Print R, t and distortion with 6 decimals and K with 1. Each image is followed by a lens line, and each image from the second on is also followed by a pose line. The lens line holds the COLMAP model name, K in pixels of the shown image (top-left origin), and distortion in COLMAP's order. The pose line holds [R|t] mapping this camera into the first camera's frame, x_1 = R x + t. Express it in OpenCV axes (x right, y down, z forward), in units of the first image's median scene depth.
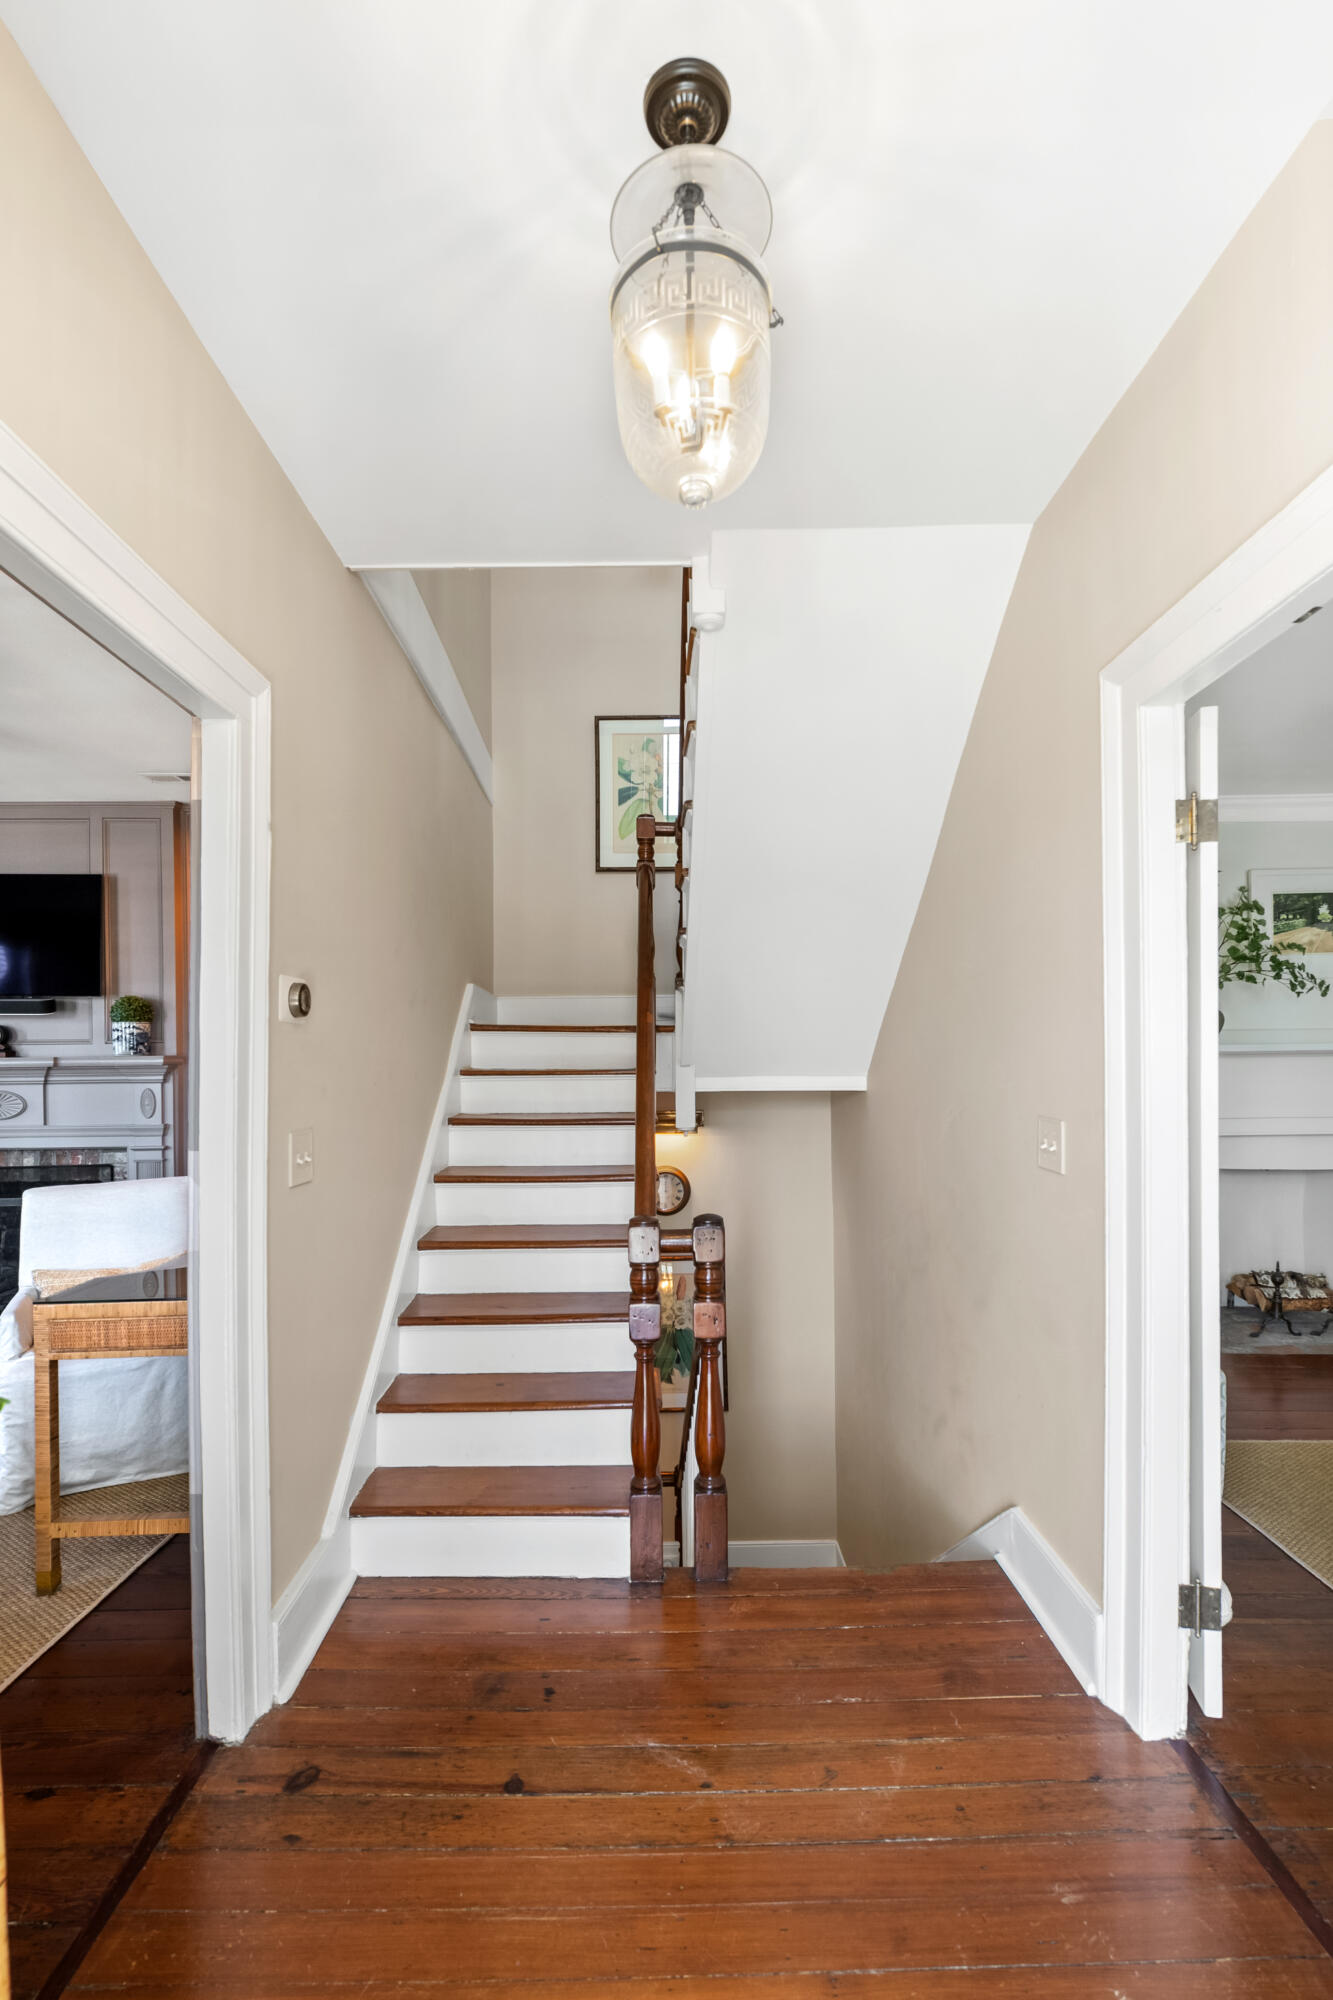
lens RADIAL K [[885.5, 0, 657.1], [0, 885.5, 1055.1], [0, 0, 1]] dist [-0.001656, -0.000018]
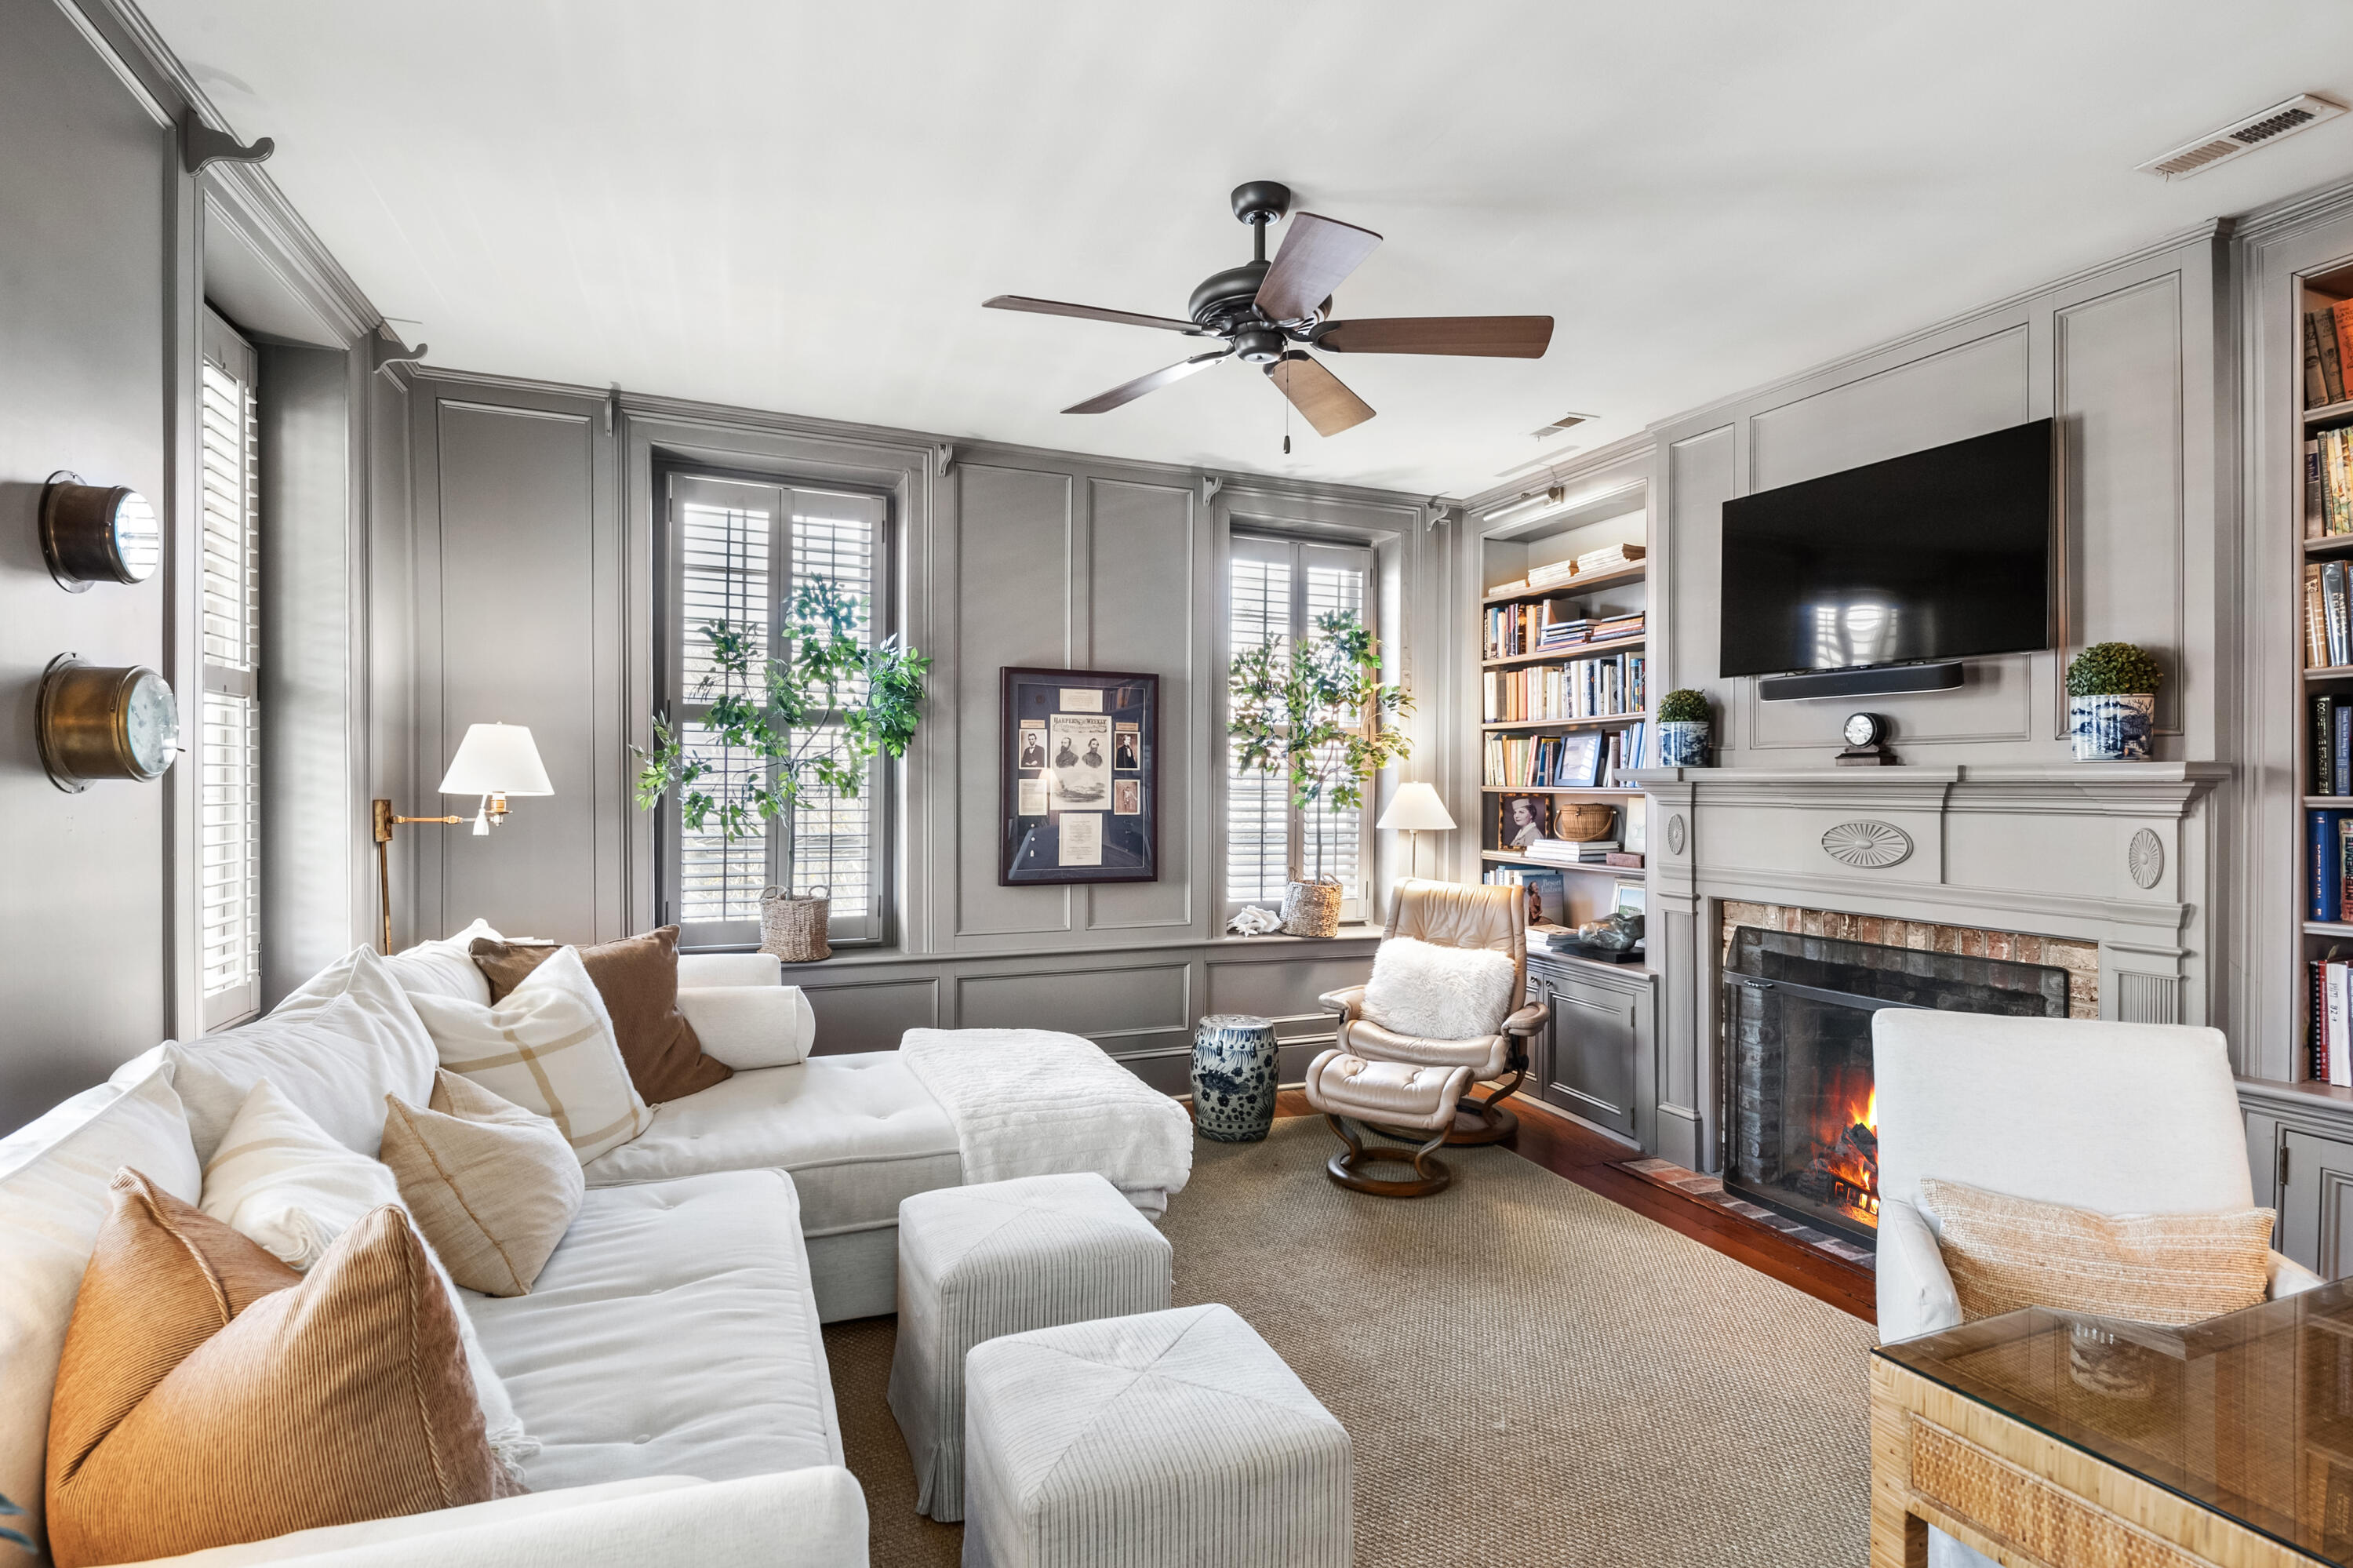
lens RADIAL K [[1178.9, 0, 1174.2], [0, 1178.9, 778.4], [0, 0, 1]] dist [-0.003233, 0.000091]
pose [[0.364804, 0.009392, -0.931037, -0.162628], [-0.005751, 0.999953, 0.007834, 0.007577], [0.931067, 0.002496, 0.364840, 0.255848]]
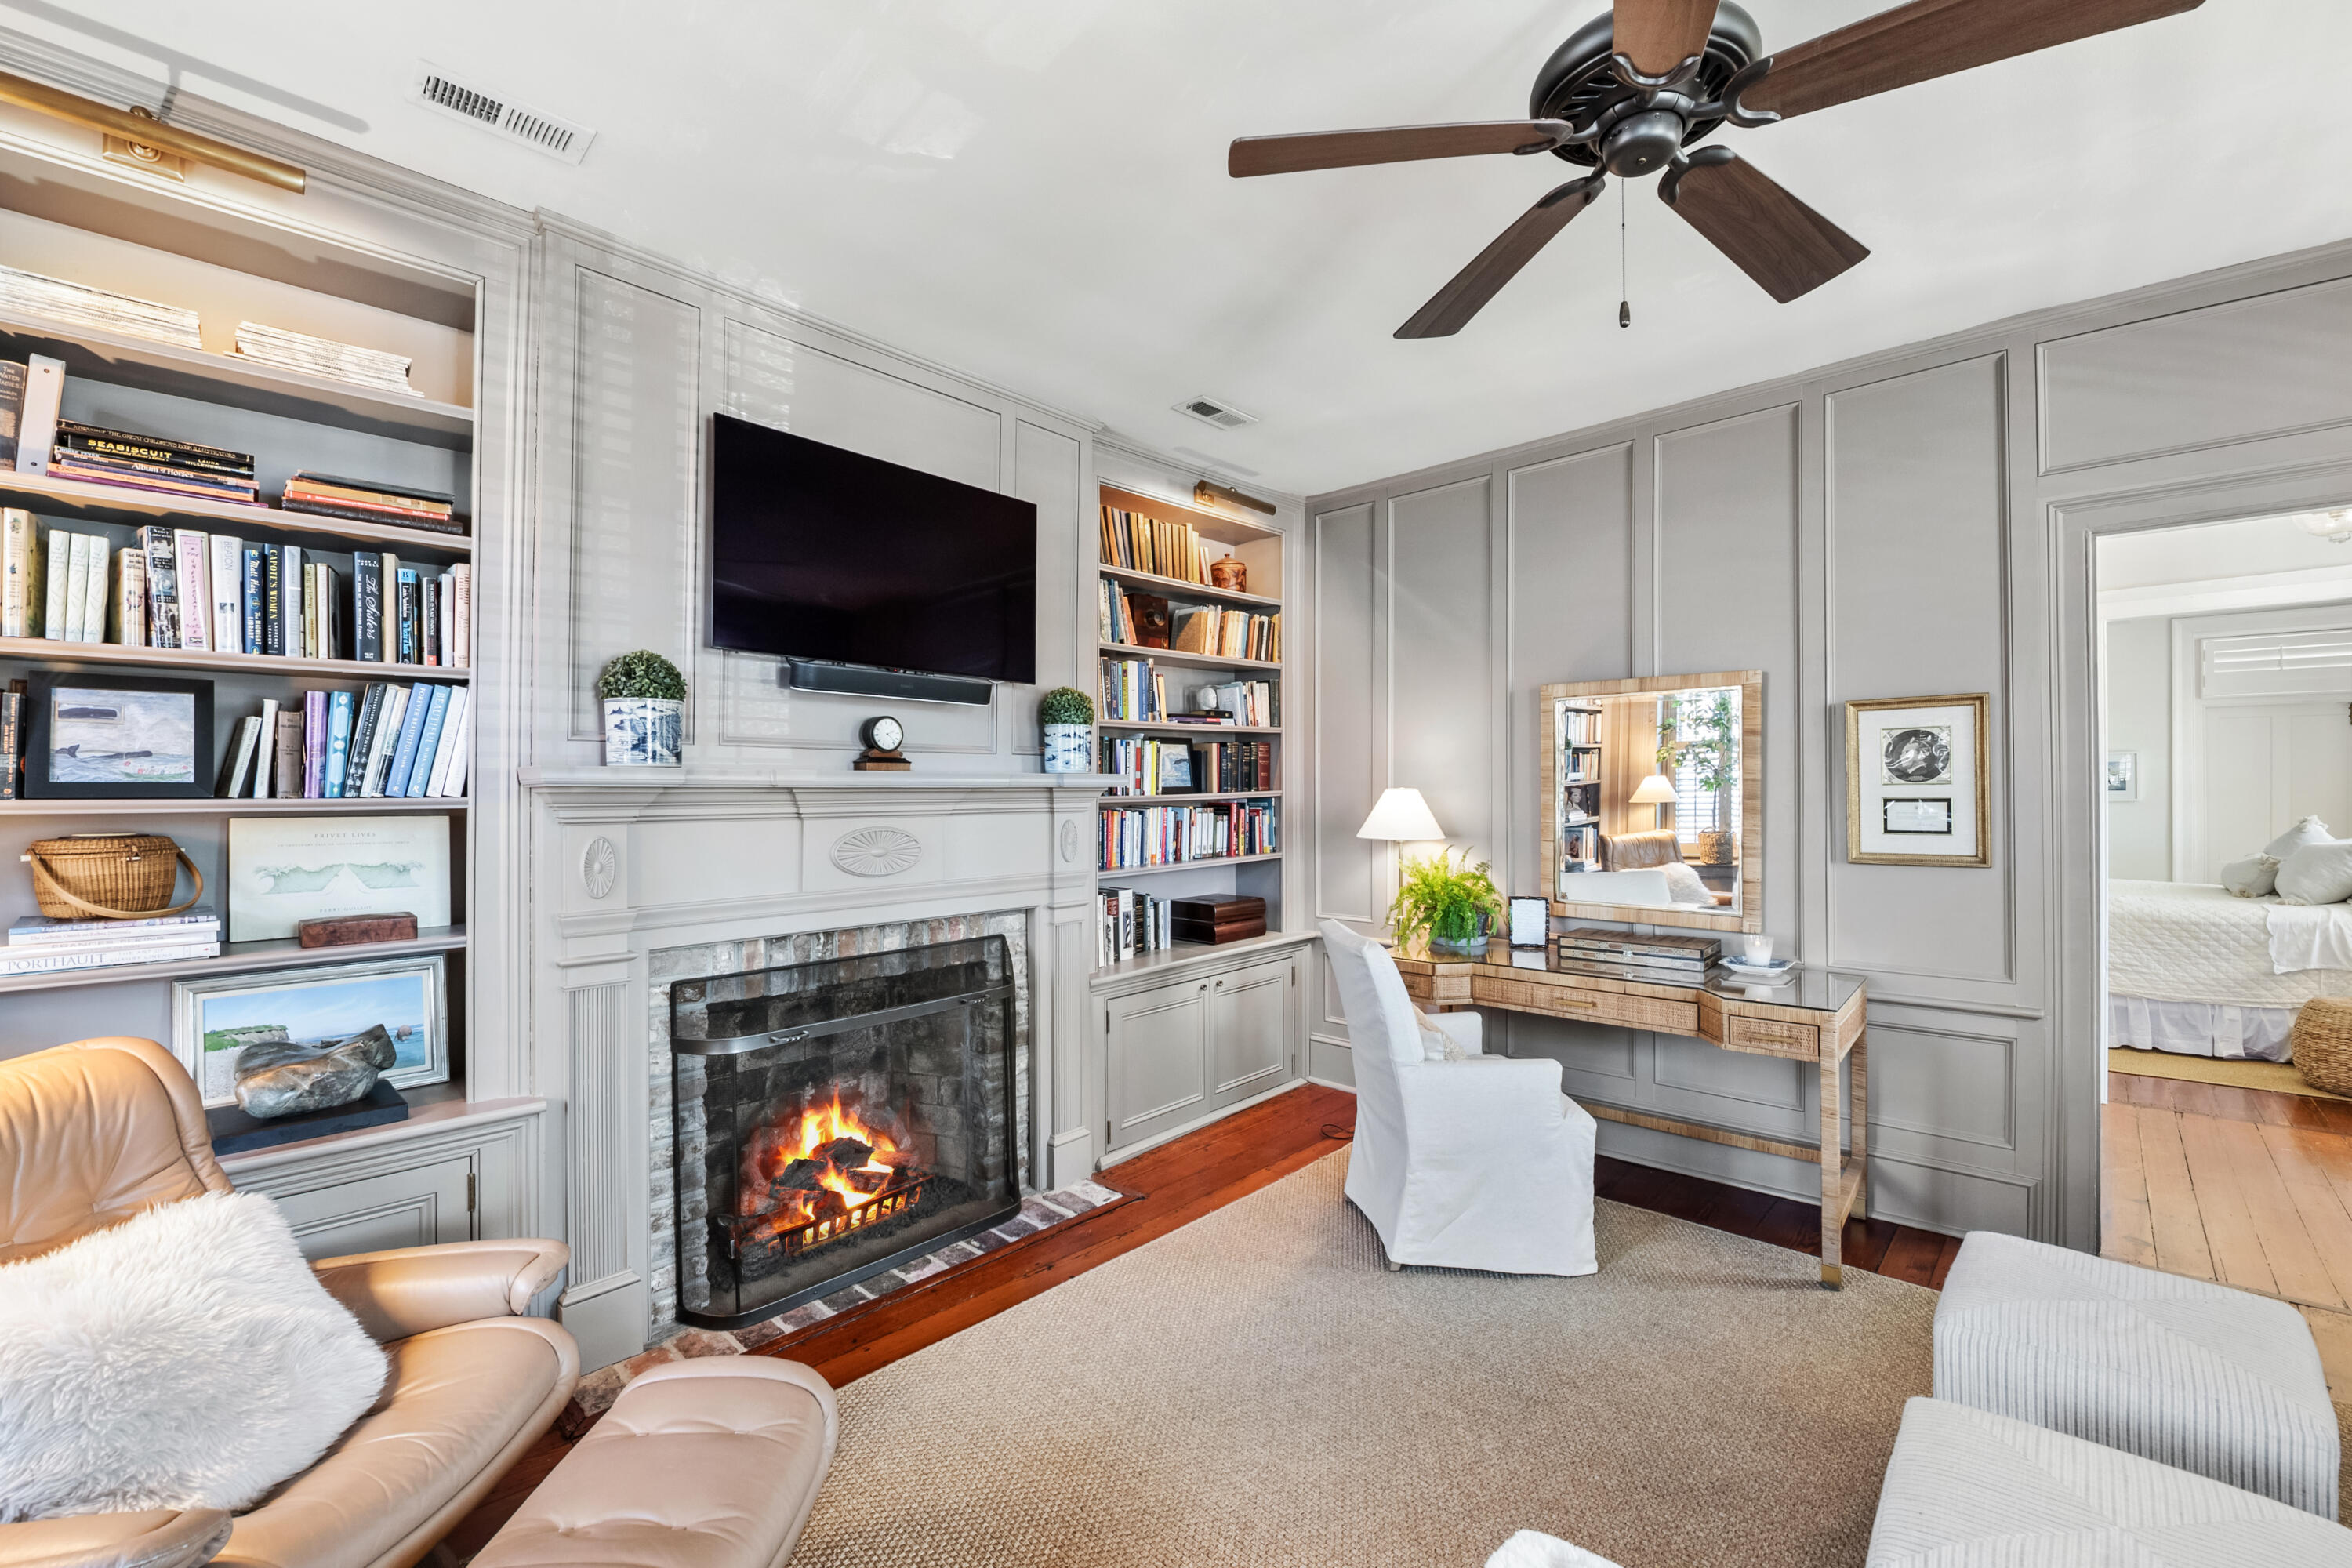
lens RADIAL K [[1025.8, 0, 1168.4], [0, 1025.8, 790.0], [0, 0, 1]] dist [-0.000996, -0.000181]
pose [[0.673142, 0.007919, 0.739471, -1.144731], [-0.004014, 0.999967, -0.007054, 0.019748], [-0.739503, 0.001780, 0.673151, 0.395941]]
